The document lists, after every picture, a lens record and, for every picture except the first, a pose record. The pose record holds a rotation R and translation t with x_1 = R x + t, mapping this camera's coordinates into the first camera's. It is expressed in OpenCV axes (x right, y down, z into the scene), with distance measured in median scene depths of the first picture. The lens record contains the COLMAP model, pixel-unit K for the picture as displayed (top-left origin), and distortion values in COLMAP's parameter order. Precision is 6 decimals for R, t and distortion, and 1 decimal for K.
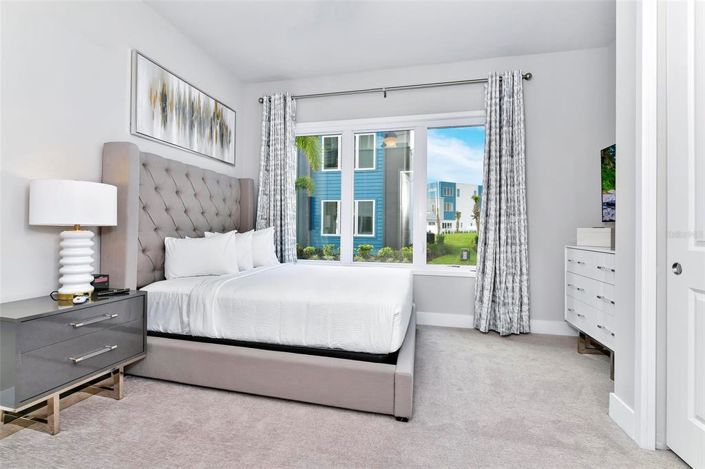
lens RADIAL K [[305.3, 0, 355.1], [0, 305.3, 230.6], [0, 0, 1]] dist [-0.000797, -0.004343]
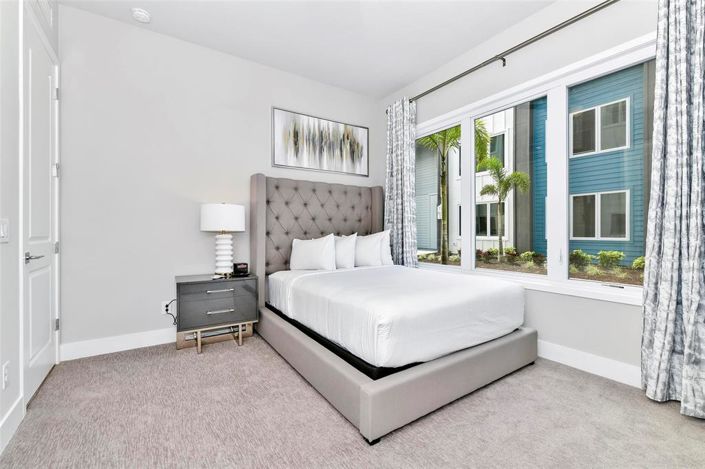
lens RADIAL K [[304.0, 0, 352.5], [0, 304.0, 234.5], [0, 0, 1]] dist [0.000075, -0.004776]
pose [[0.732989, -0.005313, -0.680219, 0.393129], [0.006623, 0.999978, -0.000673, 0.004024], [0.680208, -0.004012, 0.733008, 0.163546]]
